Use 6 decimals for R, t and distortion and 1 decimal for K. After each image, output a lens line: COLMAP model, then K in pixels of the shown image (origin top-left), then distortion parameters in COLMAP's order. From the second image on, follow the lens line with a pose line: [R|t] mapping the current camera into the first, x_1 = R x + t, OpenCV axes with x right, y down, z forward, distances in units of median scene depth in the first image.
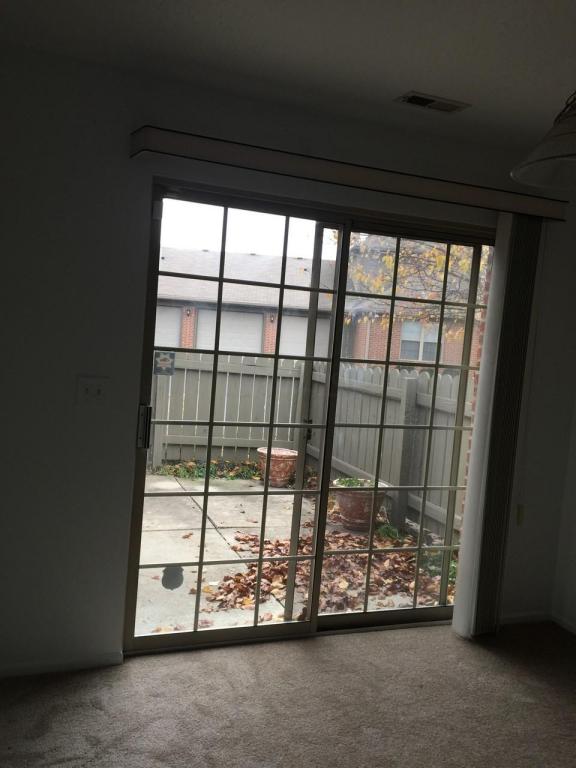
lens RADIAL K [[673.8, 0, 289.6], [0, 673.8, 382.3], [0, 0, 1]] dist [0.037694, 0.002286]
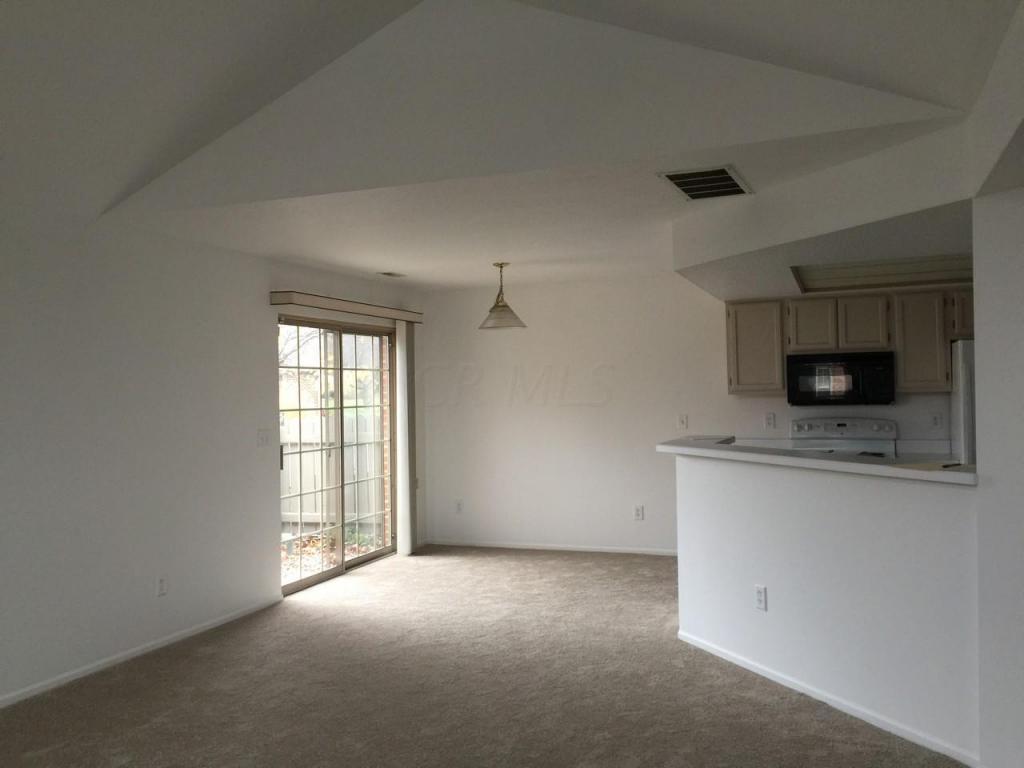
lens RADIAL K [[898.4, 0, 511.3], [0, 898.4, 384.0], [0, 0, 1]] dist [0.037694, 0.002286]
pose [[0.652088, -0.095173, 0.752146, -1.382821], [0.147801, 0.989013, -0.002994, -0.021349], [-0.743597, 0.113121, 0.658990, -0.862172]]
